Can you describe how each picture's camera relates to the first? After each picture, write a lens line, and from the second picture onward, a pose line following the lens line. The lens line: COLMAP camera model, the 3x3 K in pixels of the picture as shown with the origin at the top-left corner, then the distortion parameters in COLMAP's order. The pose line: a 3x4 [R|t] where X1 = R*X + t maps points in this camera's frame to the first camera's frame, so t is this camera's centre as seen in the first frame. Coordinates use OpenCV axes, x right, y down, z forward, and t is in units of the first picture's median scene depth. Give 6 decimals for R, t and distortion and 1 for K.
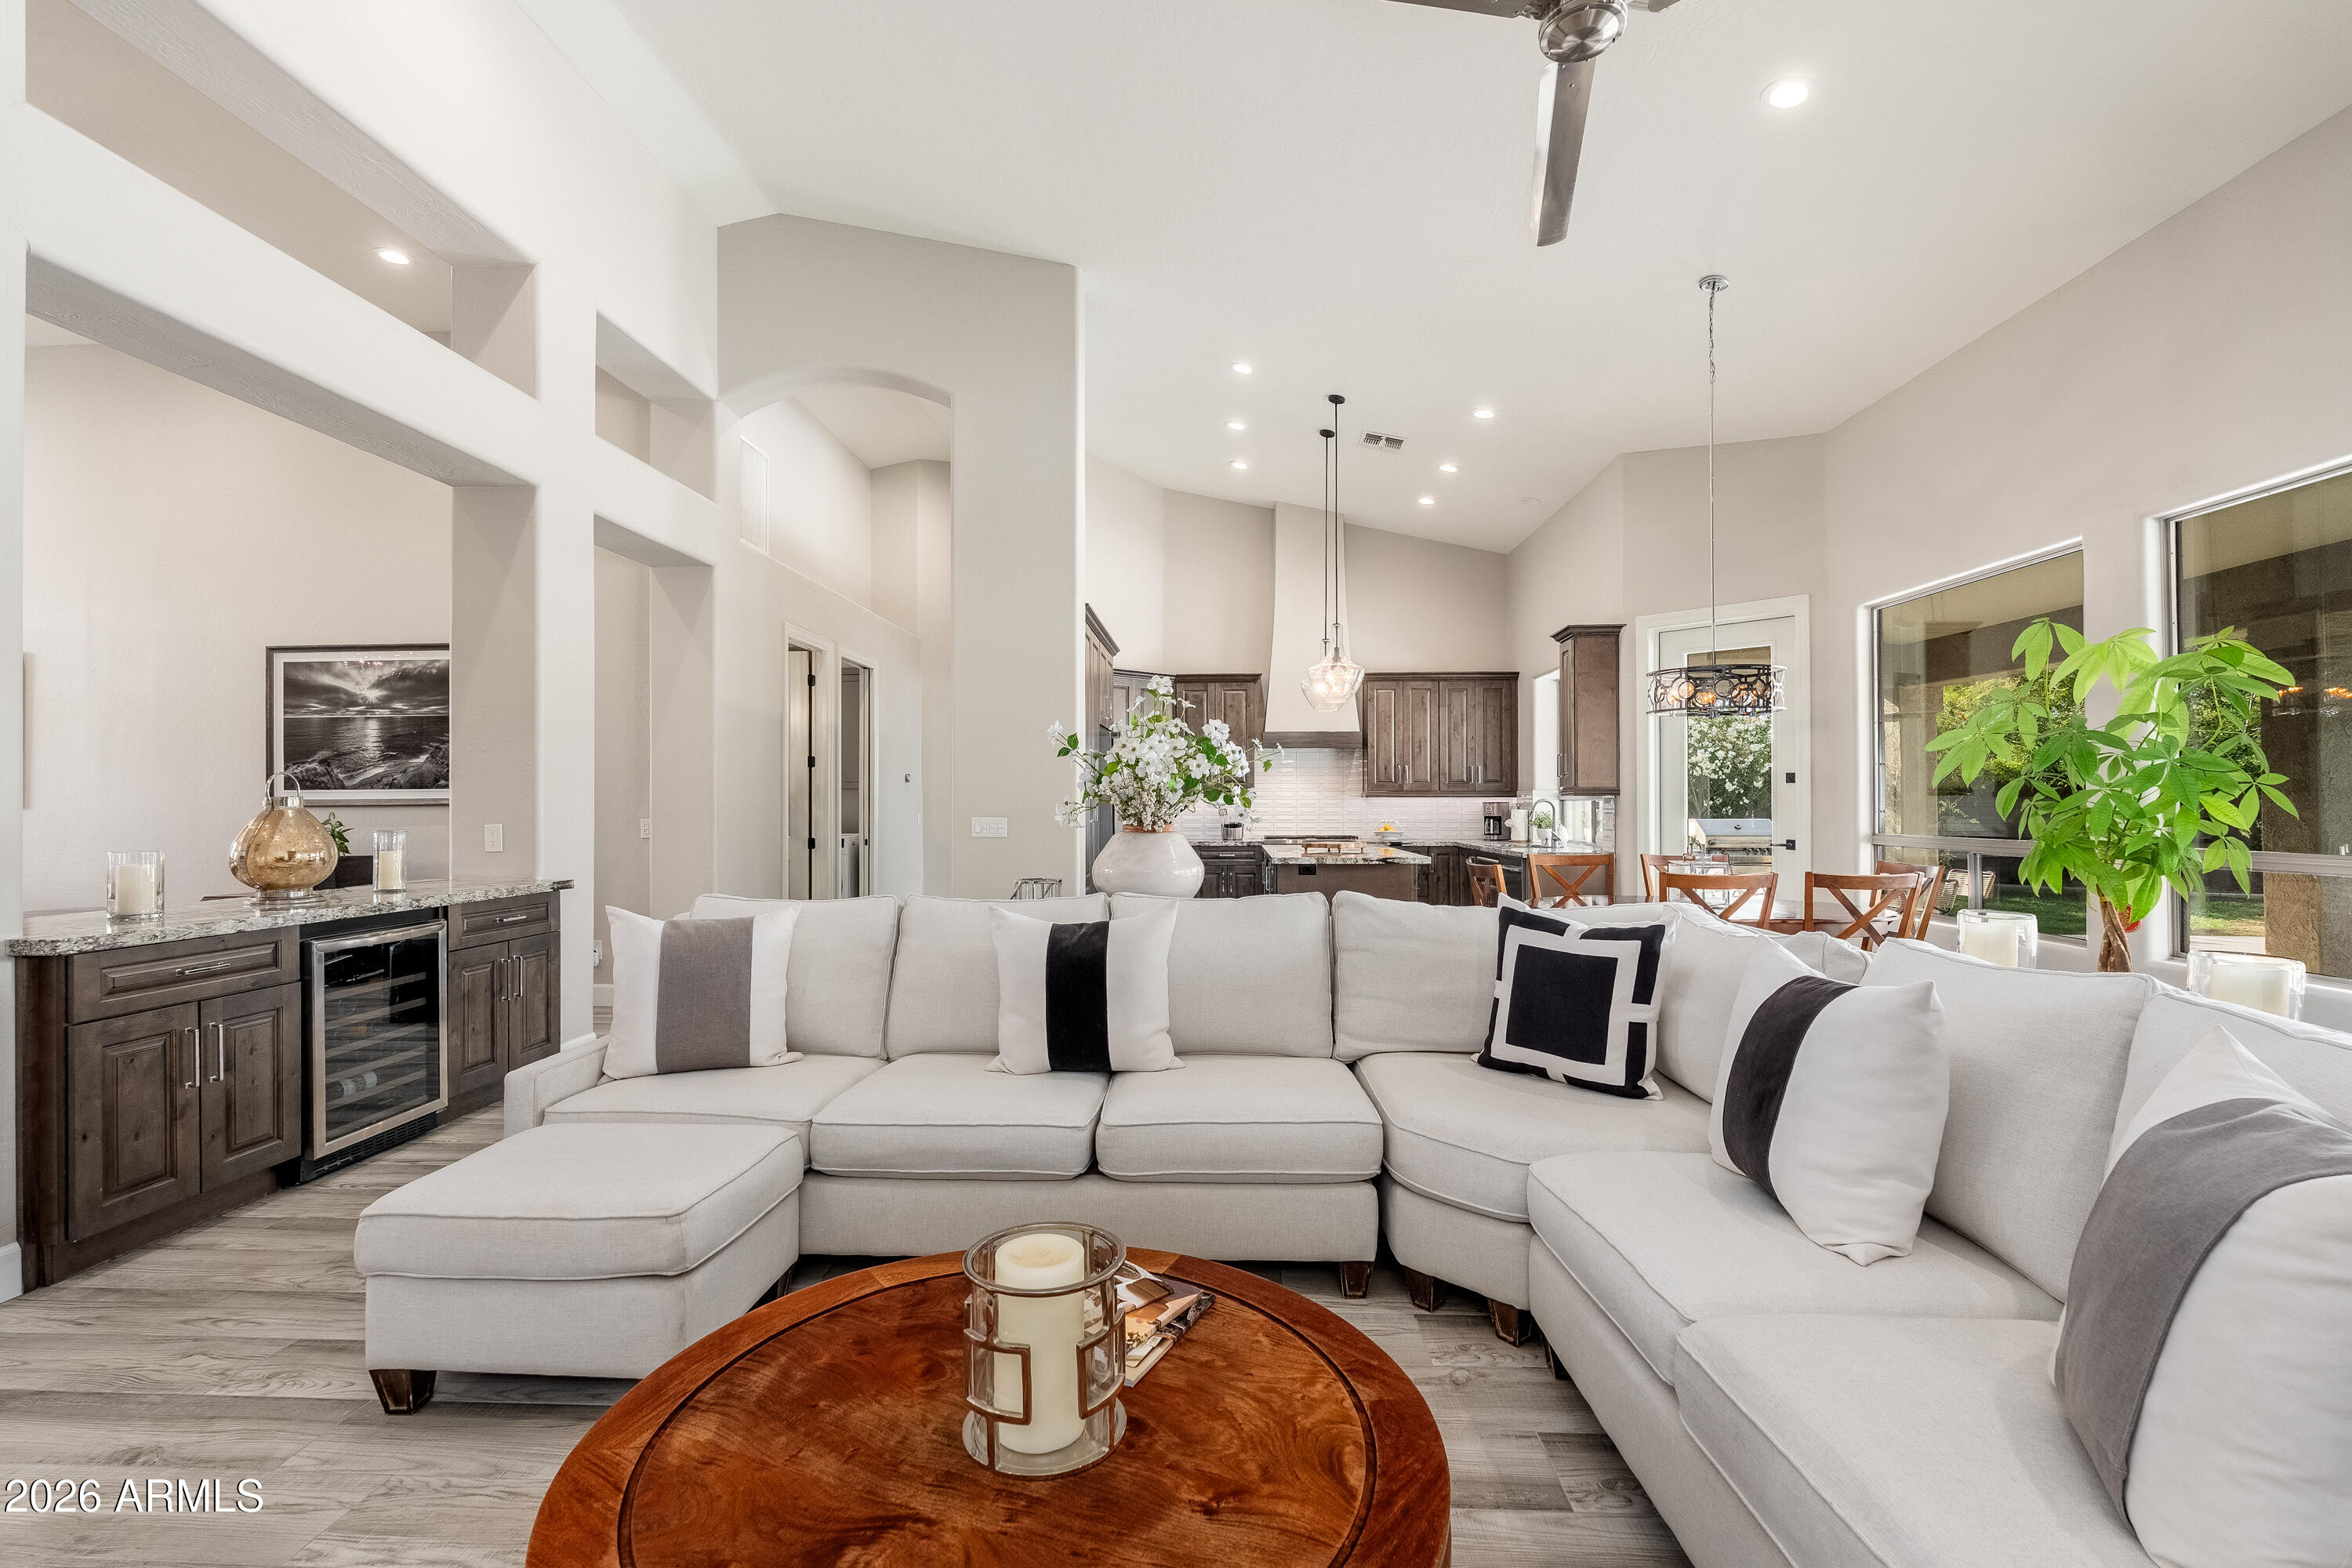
lens RADIAL K [[1038.8, 0, 1161.1], [0, 1038.8, 811.3], [0, 0, 1]] dist [-0.011248, 0.001503]
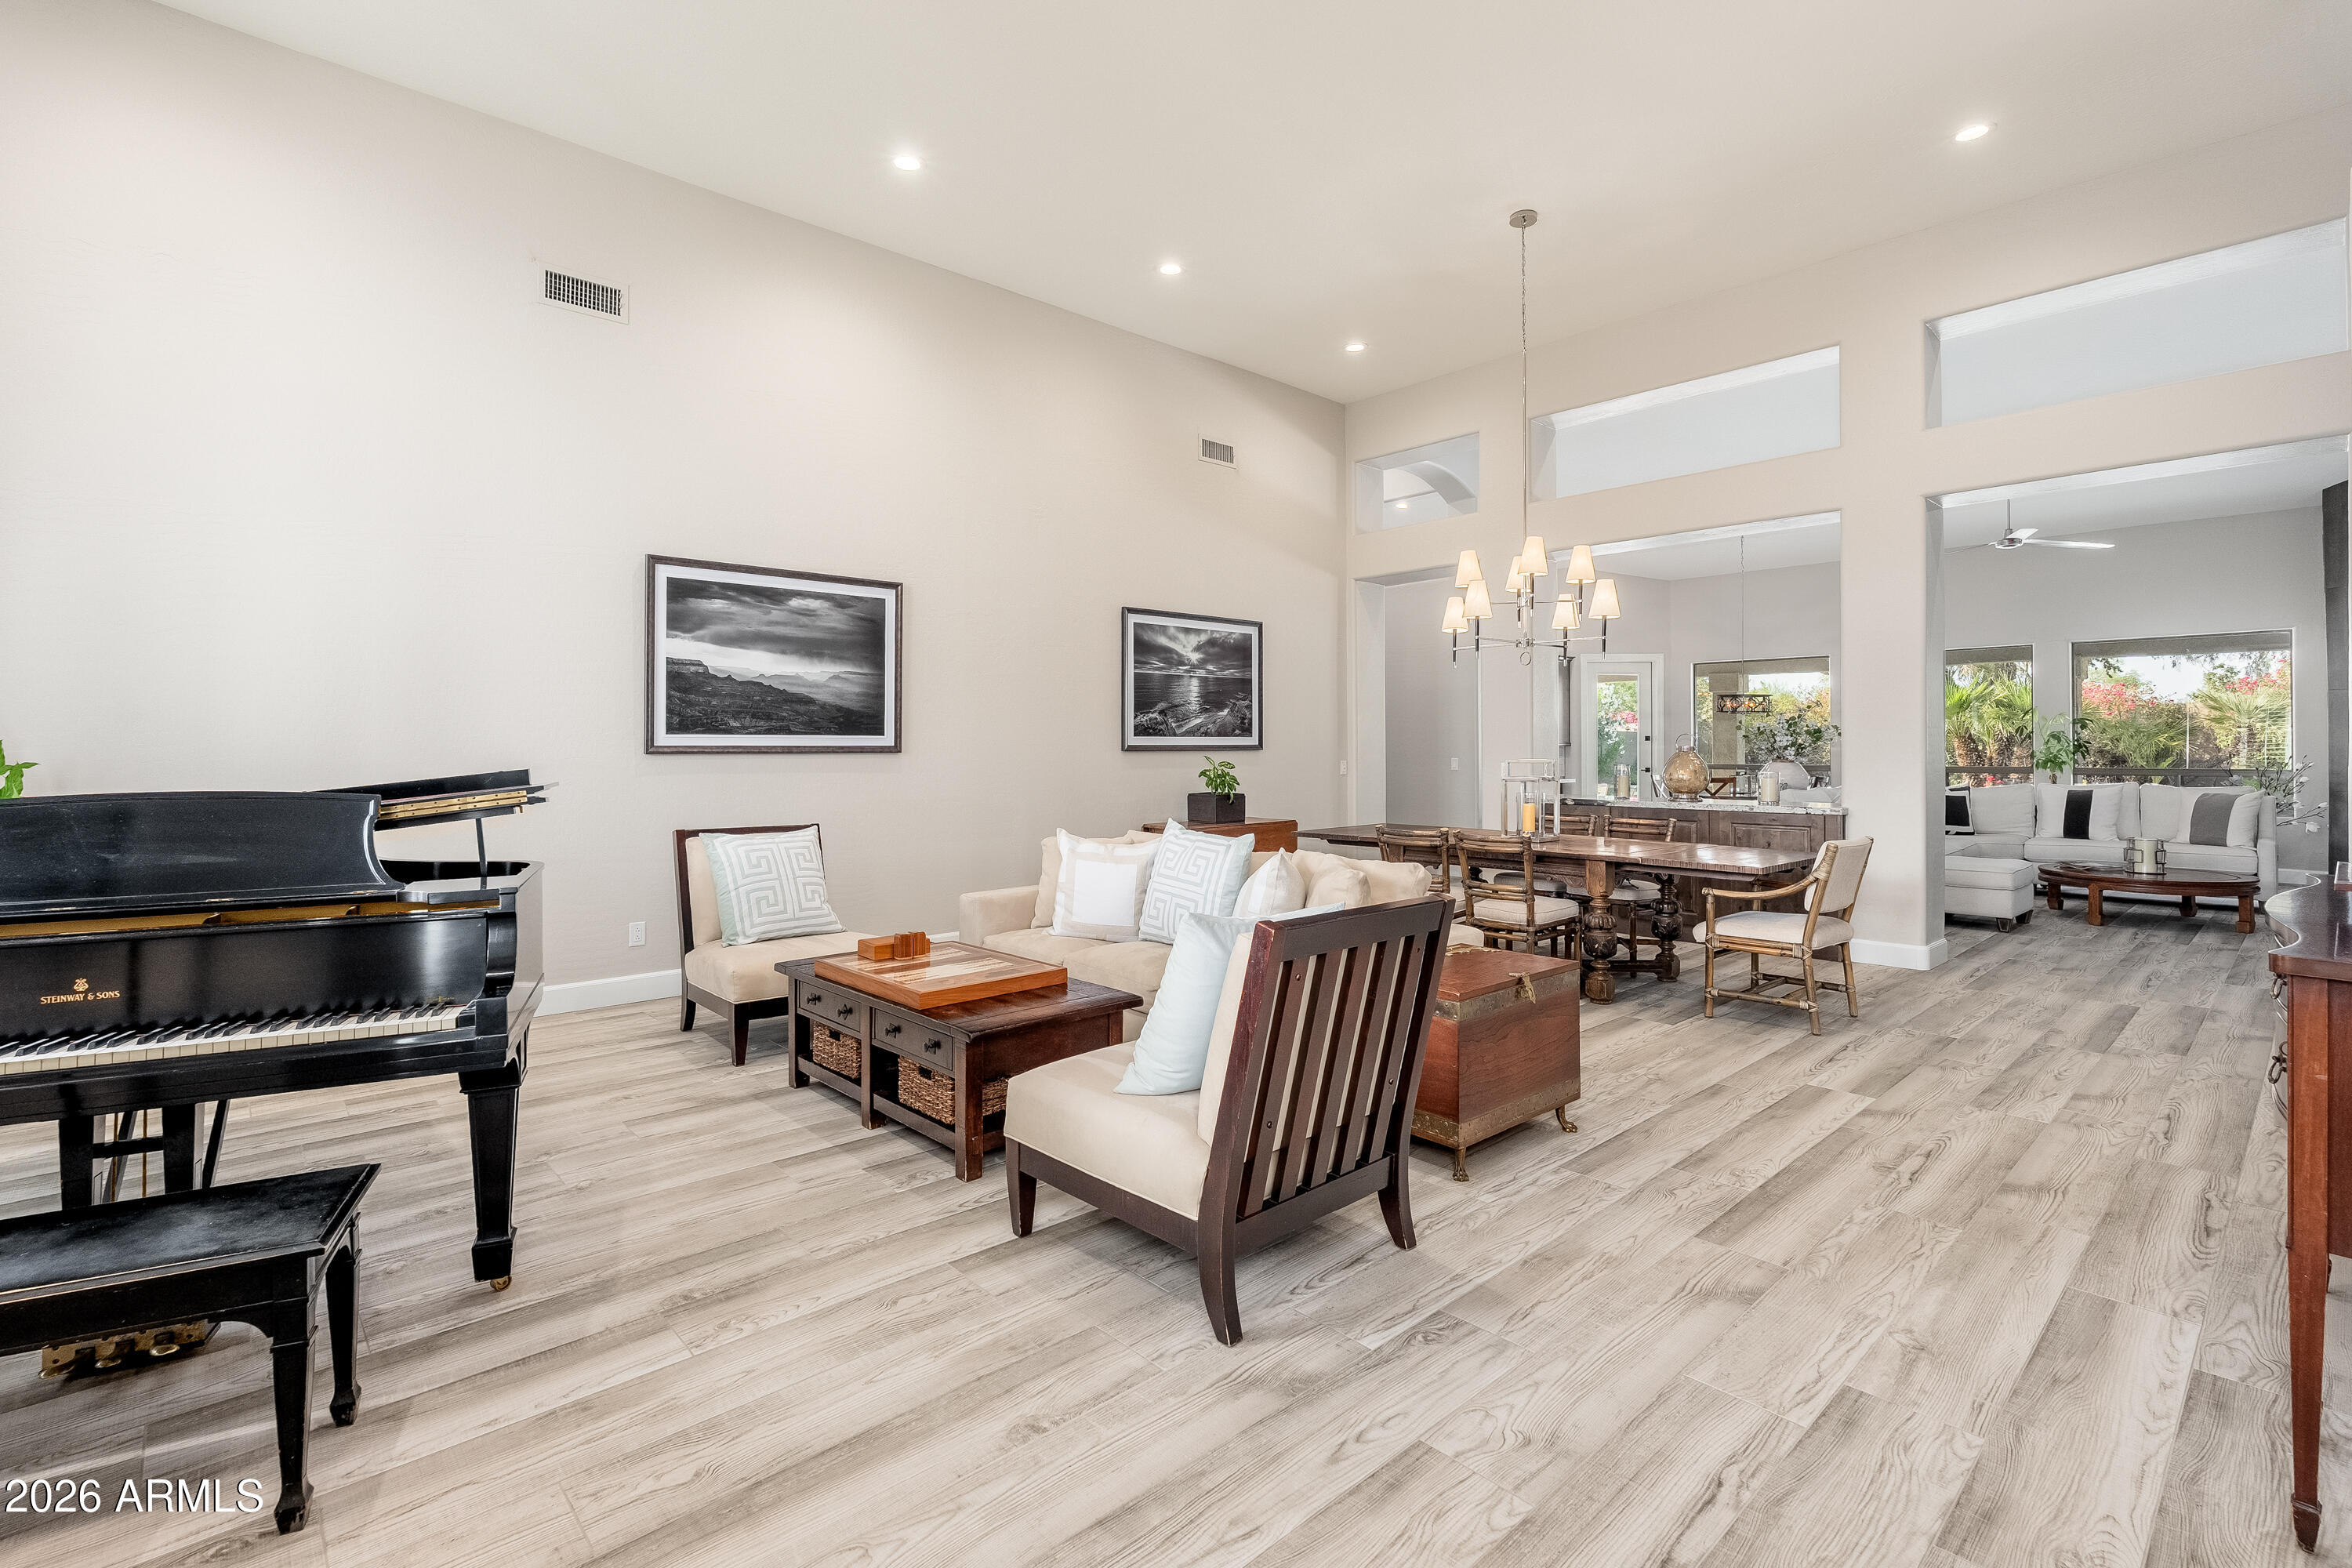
lens RADIAL K [[1038.8, 0, 1148.7], [0, 1038.8, 754.1], [0, 0, 1]] dist [-0.011248, 0.001503]
pose [[0.712921, -0.003330, 0.701236, -1.564948], [0.001275, 0.999993, 0.003452, -0.005238], [-0.701243, -0.001567, 0.712921, 0.179535]]
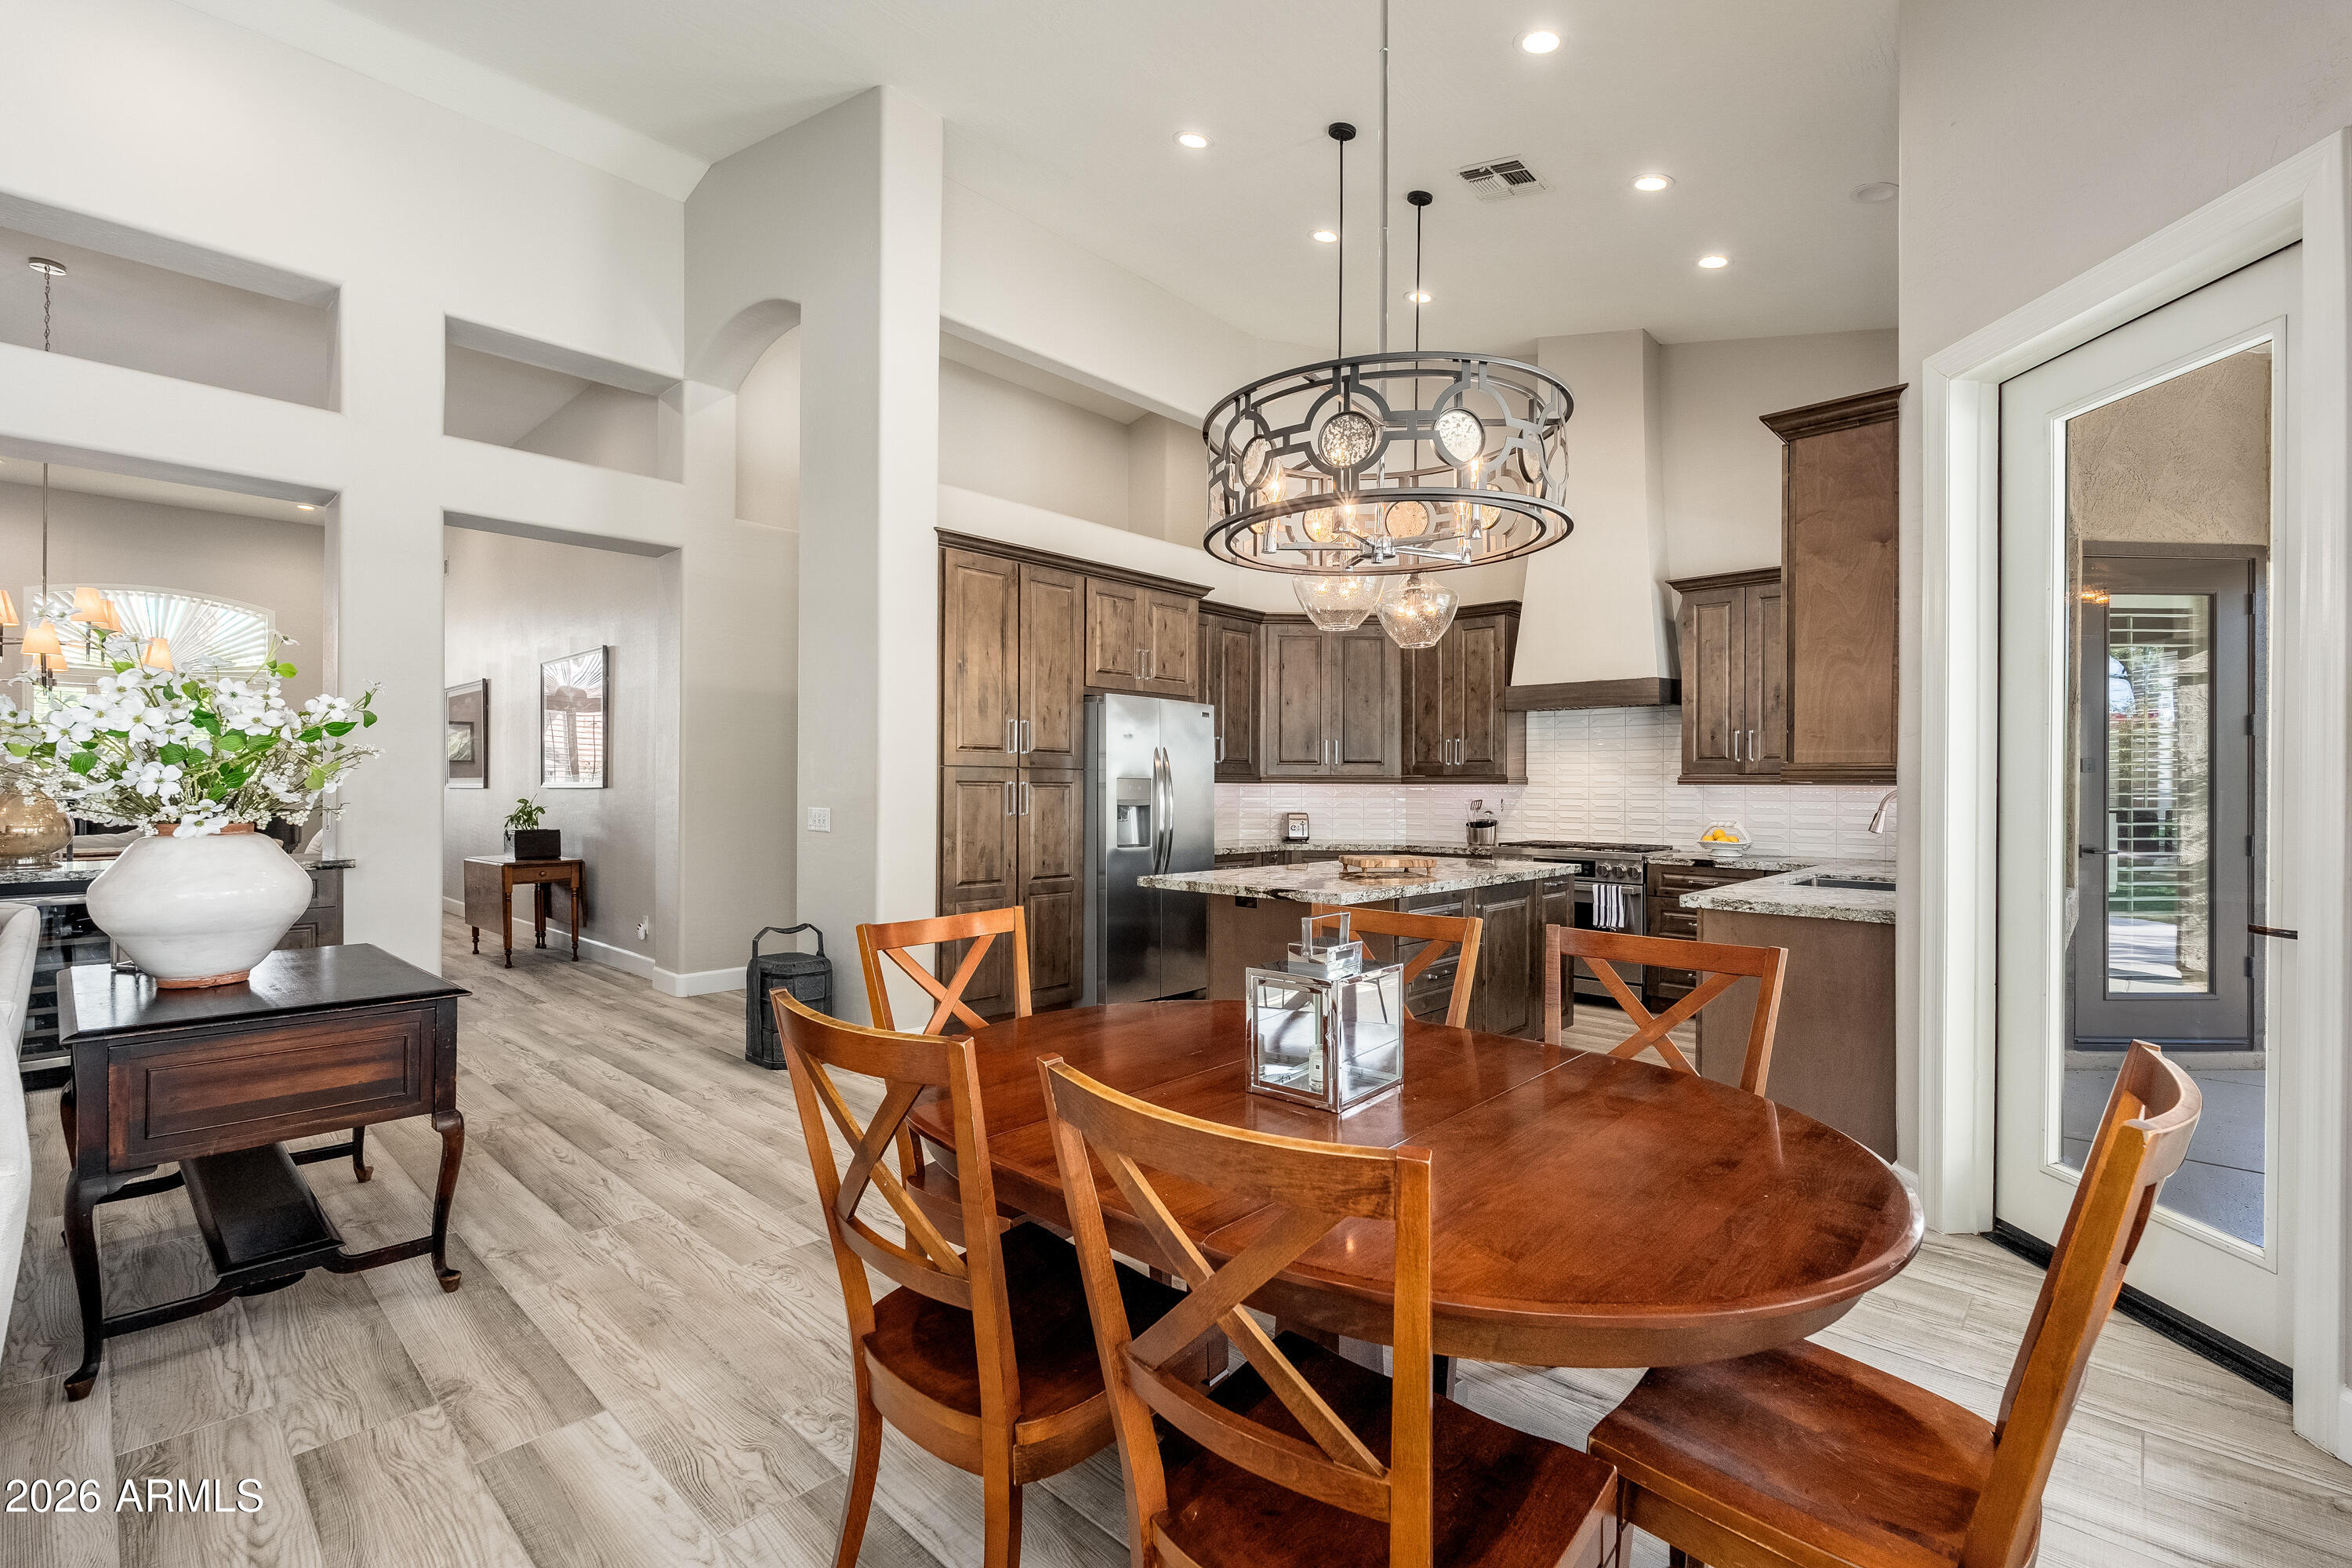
lens RADIAL K [[1038.8, 0, 1182.4], [0, 1038.8, 784.7], [0, 0, 1]] dist [-0.011248, 0.001503]
pose [[0.775650, 0.003912, -0.631152, 0.502267], [-0.011101, 0.999911, -0.007445, -0.007883], [0.631066, 0.012781, 0.775624, 0.490771]]
